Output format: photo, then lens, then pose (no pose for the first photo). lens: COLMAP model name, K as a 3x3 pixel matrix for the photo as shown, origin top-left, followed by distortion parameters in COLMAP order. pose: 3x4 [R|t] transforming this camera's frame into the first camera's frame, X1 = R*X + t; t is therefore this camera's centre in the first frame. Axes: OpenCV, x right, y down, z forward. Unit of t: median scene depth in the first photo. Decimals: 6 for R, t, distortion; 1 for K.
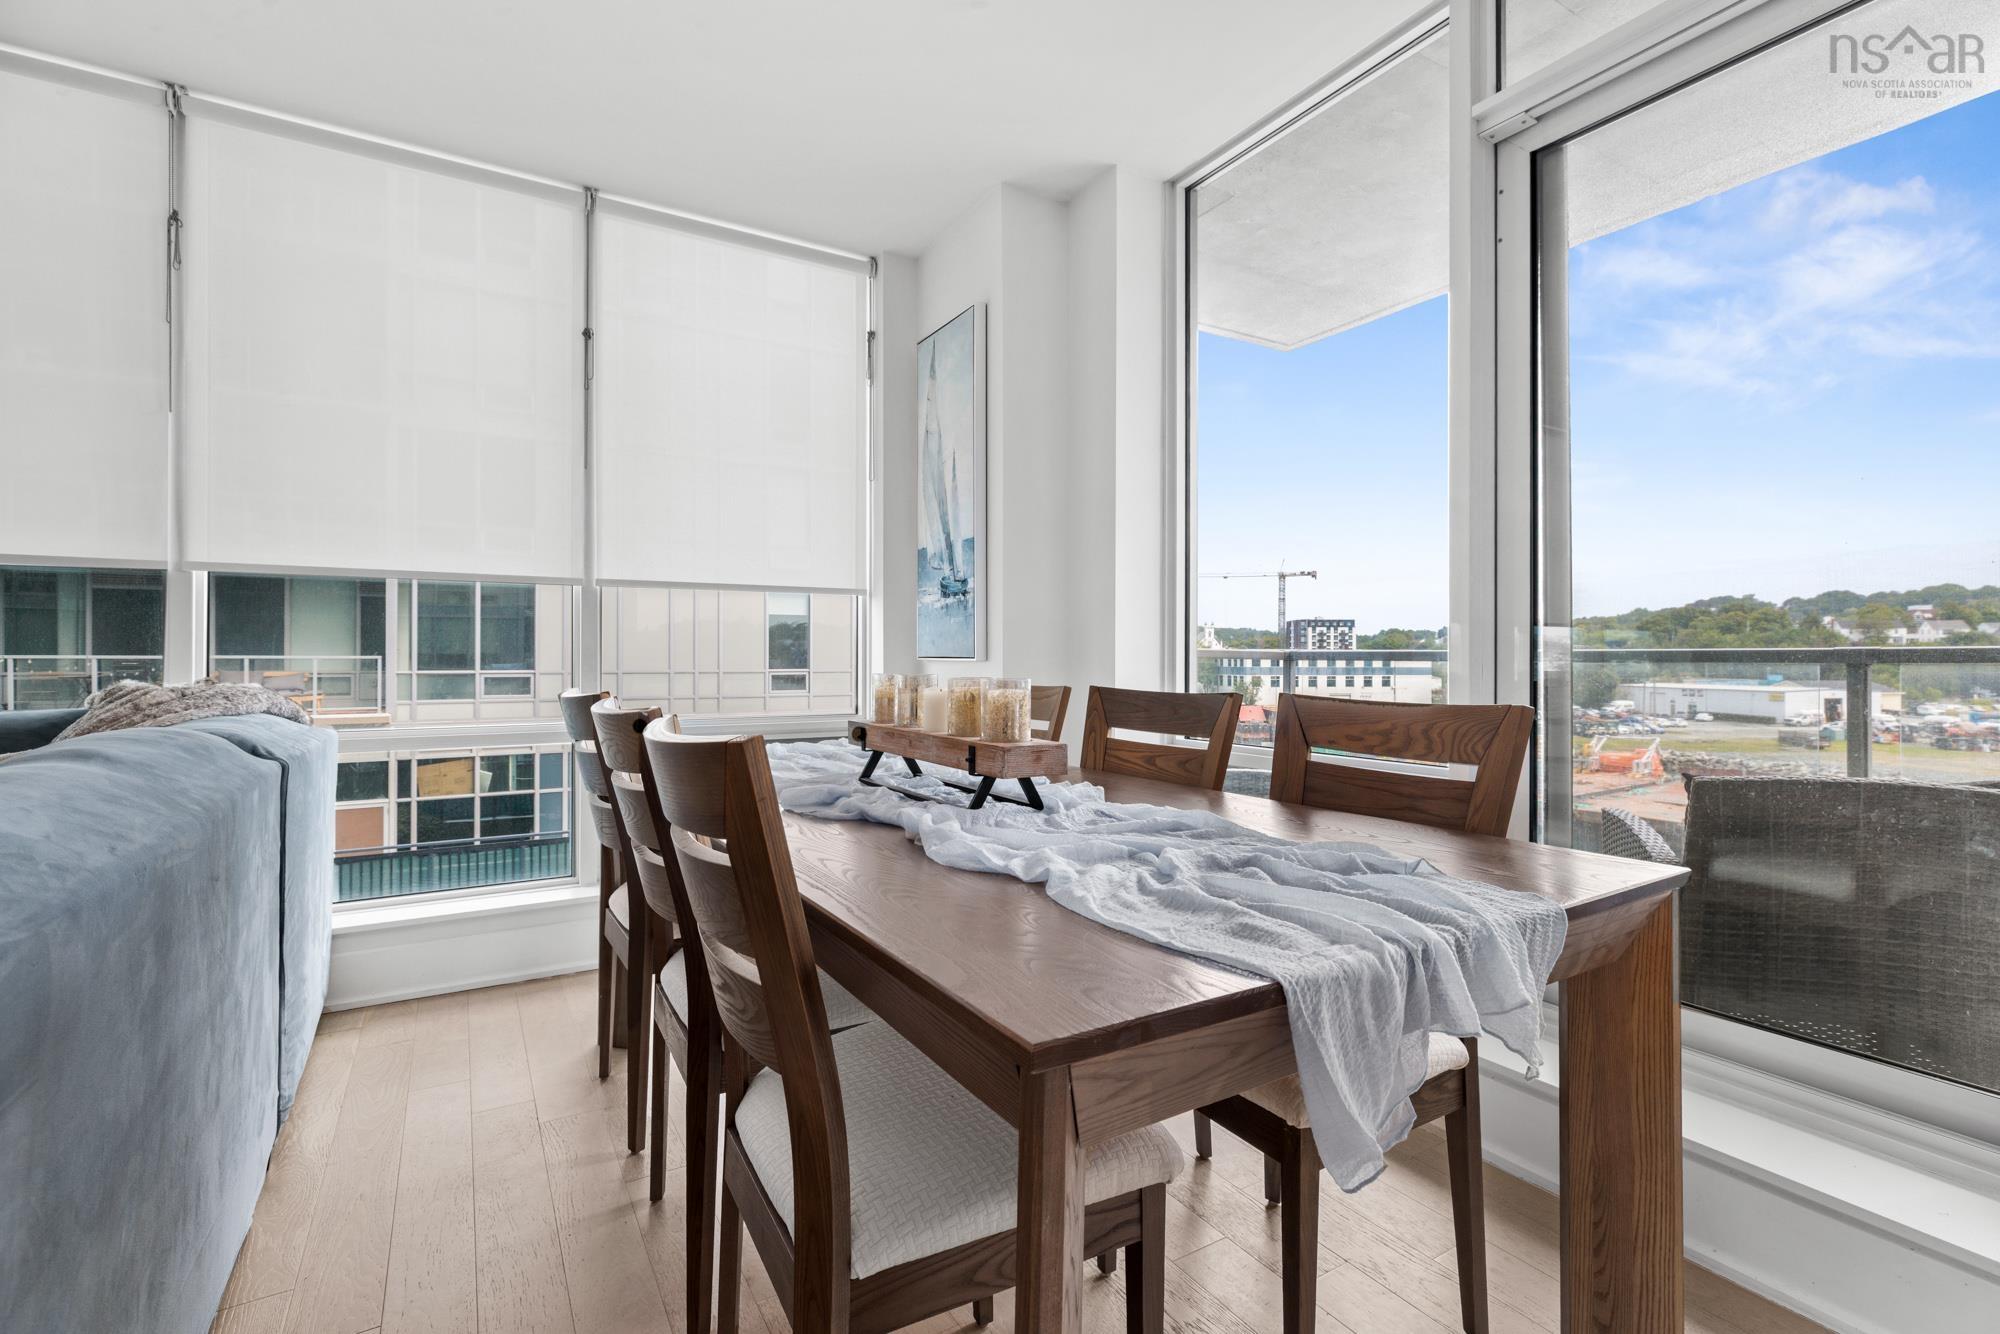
lens RADIAL K [[892.8, 0, 993.7], [0, 892.8, 658.7], [0, 0, 1]] dist [0.007646, -0.000919]
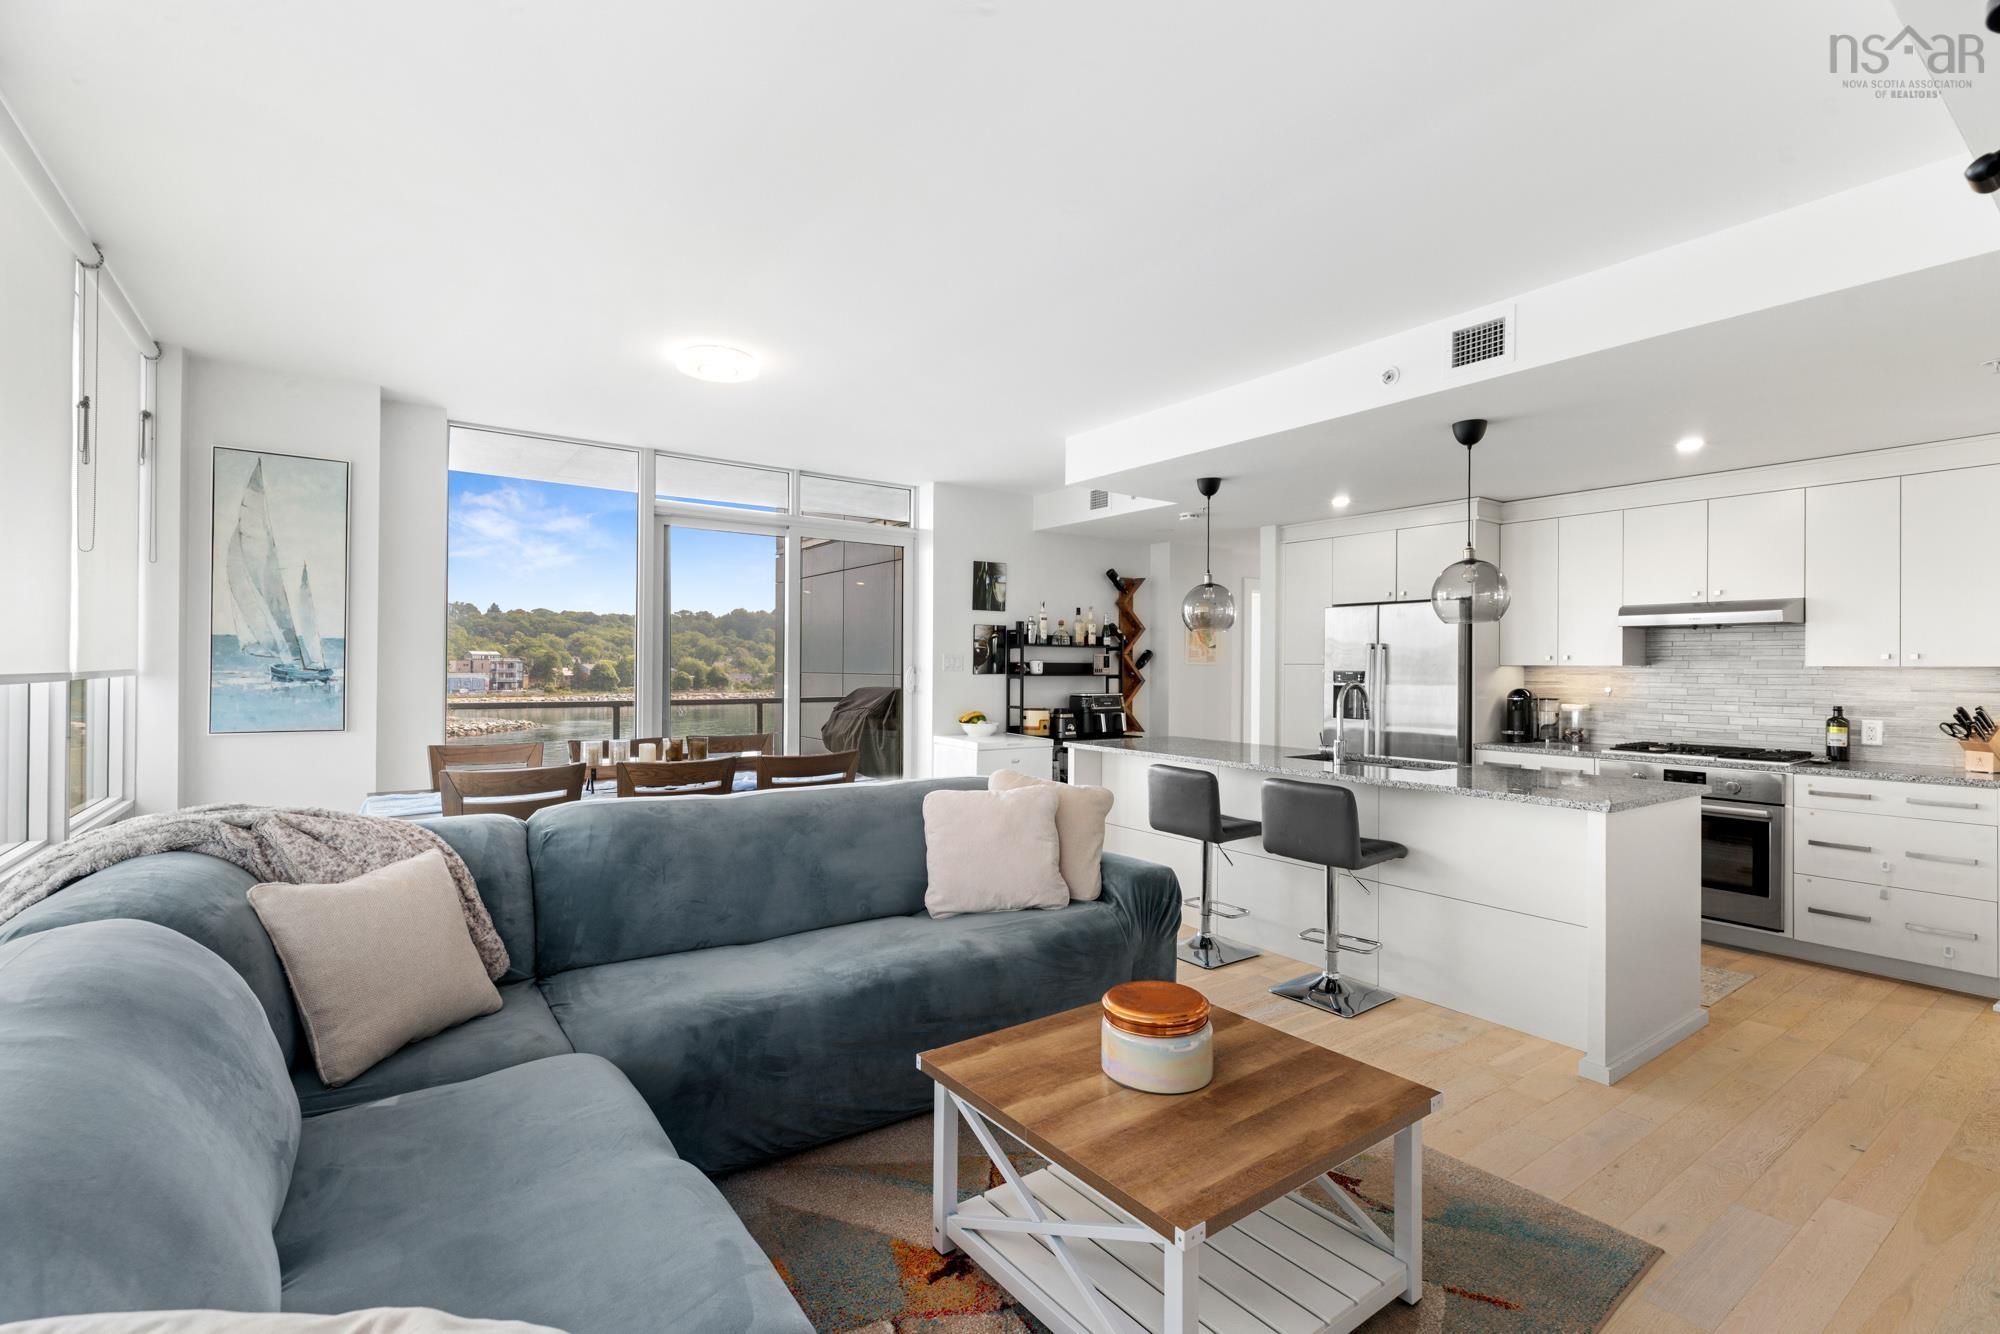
lens RADIAL K [[892.8, 0, 1001.5], [0, 892.8, 663.6], [0, 0, 1]] dist [0.007646, -0.000919]
pose [[-0.087020, 0.002717, 0.996203, -0.303970], [-0.009978, 0.999944, -0.003599, -0.022131], [-0.996157, -0.010254, -0.086988, 0.031361]]
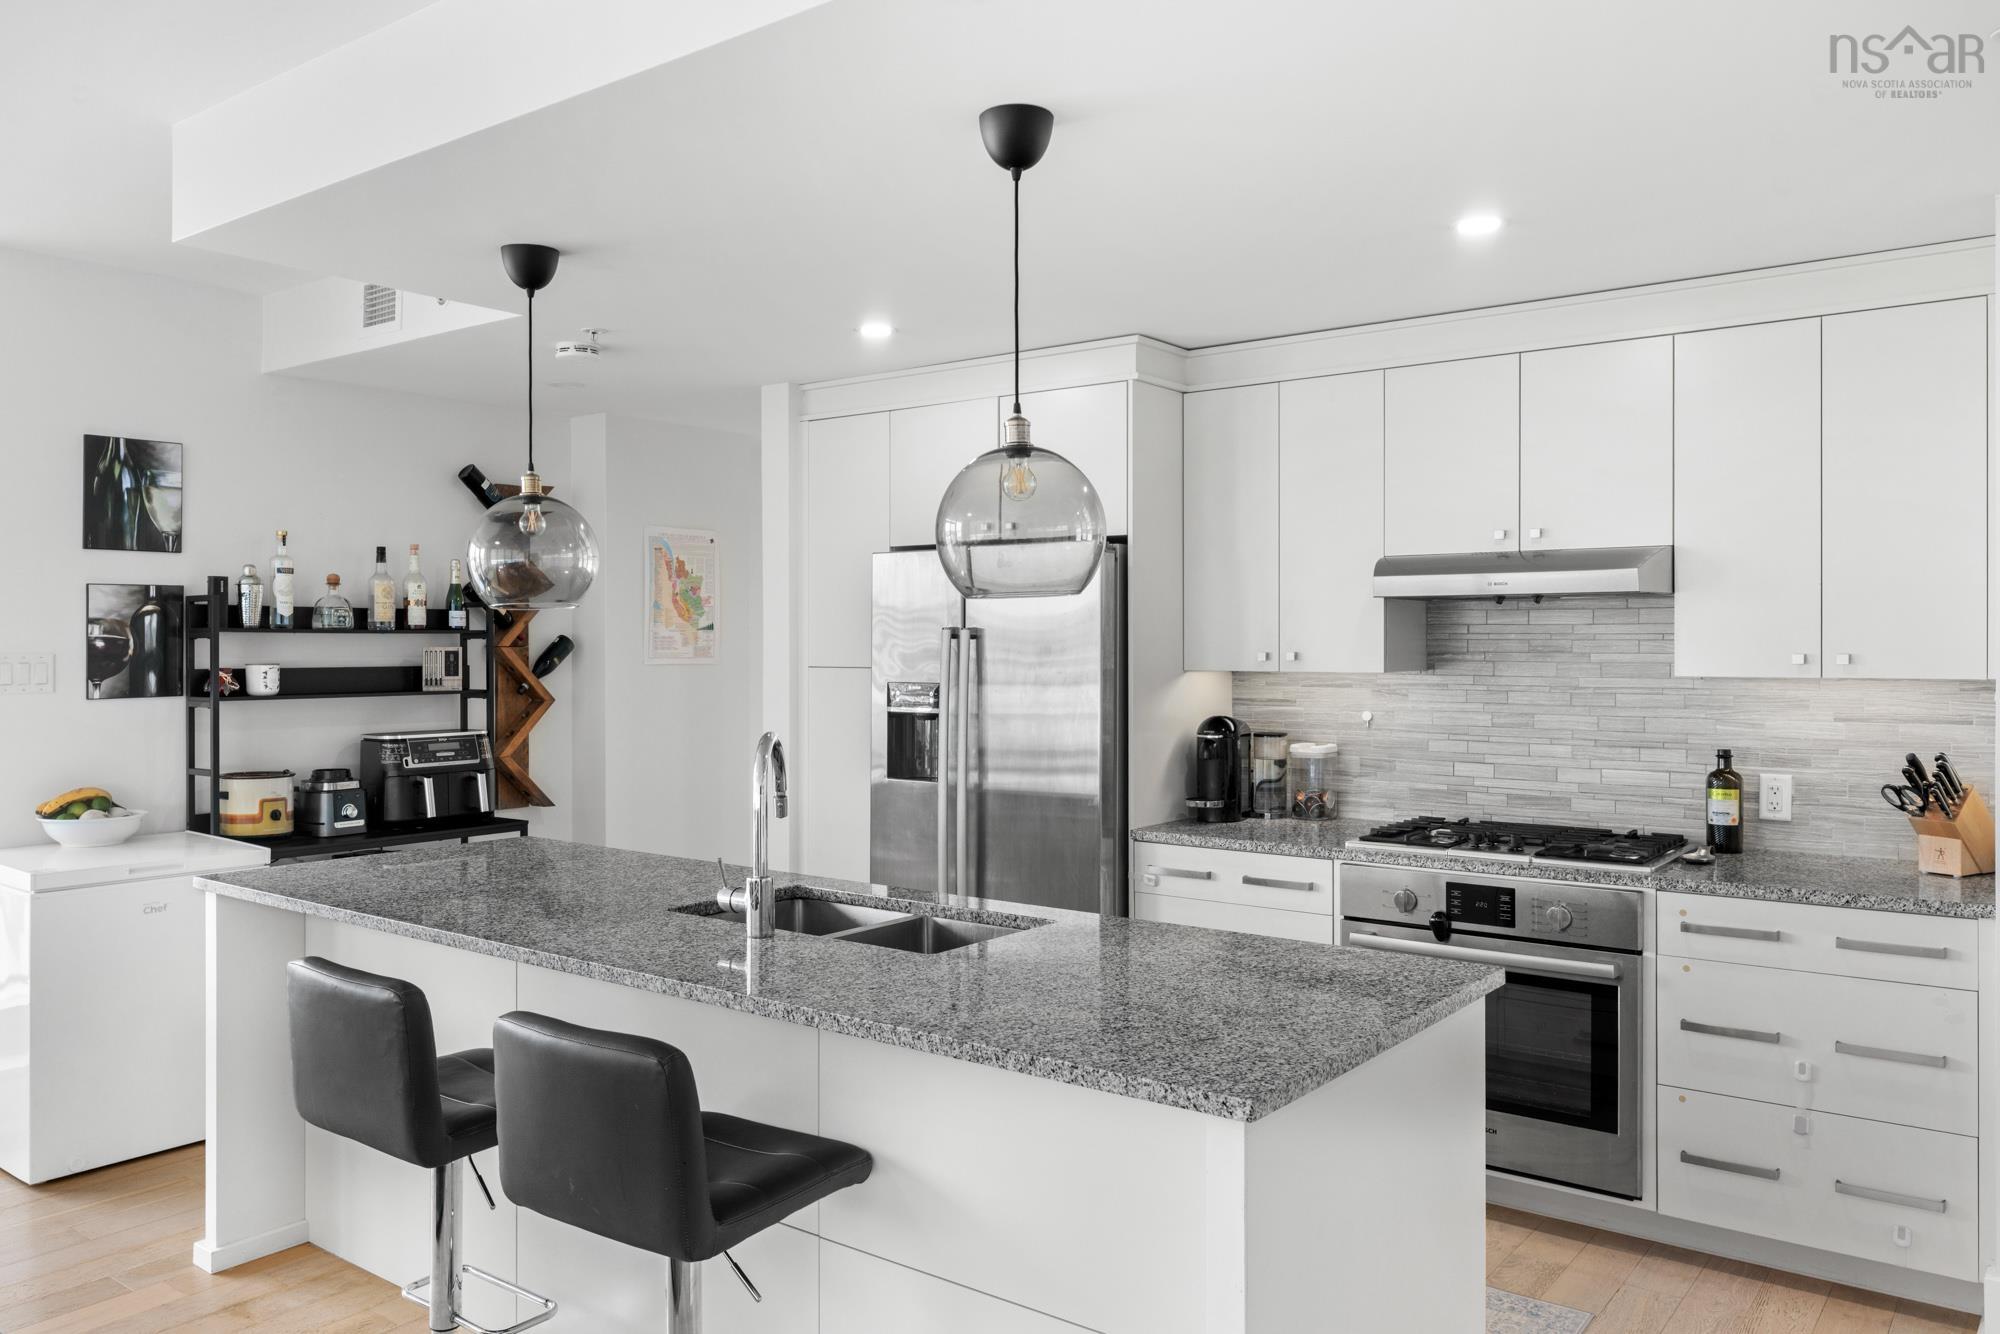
lens RADIAL K [[1458.8, 0, 997.0], [0, 1458.8, 648.7], [0, 0, 1]] dist [0.003477, 0.007144]
pose [[-0.374509, -0.003373, 0.927217, -0.221379], [-0.001608, 0.999994, 0.002988, -0.030358], [-0.927222, -0.000372, -0.374512, -0.056337]]
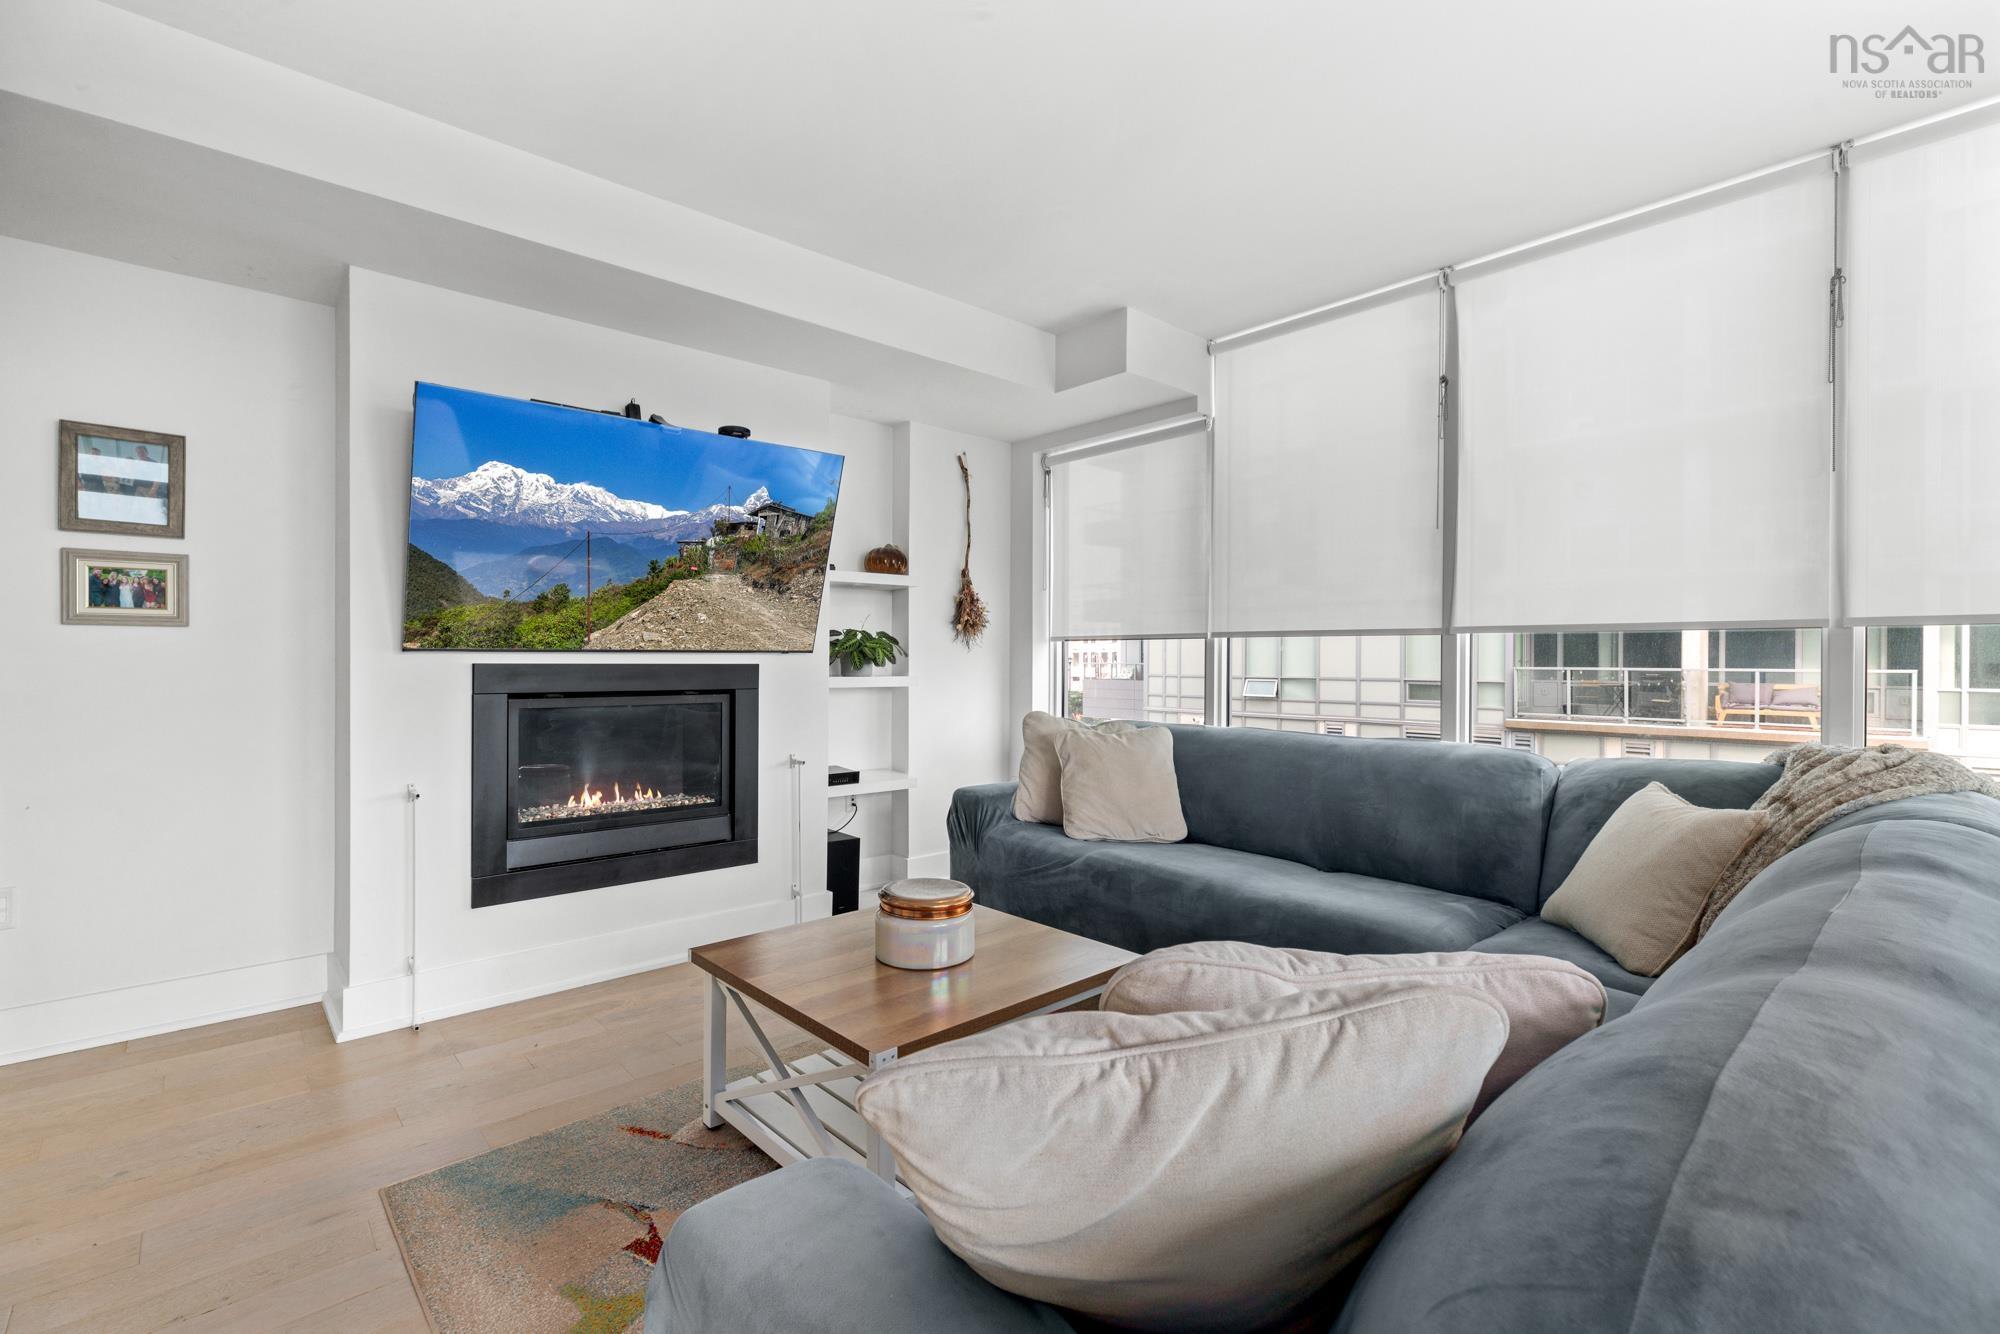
lens RADIAL K [[892.8, 0, 1005.5], [0, 892.8, 664.1], [0, 0, 1]] dist [0.007646, -0.000919]
pose [[0.197642, 0.001869, -0.980272, -0.019149], [-0.000337, 0.999998, 0.001838, -0.010314], [0.980274, -0.000033, 0.197642, -0.019315]]
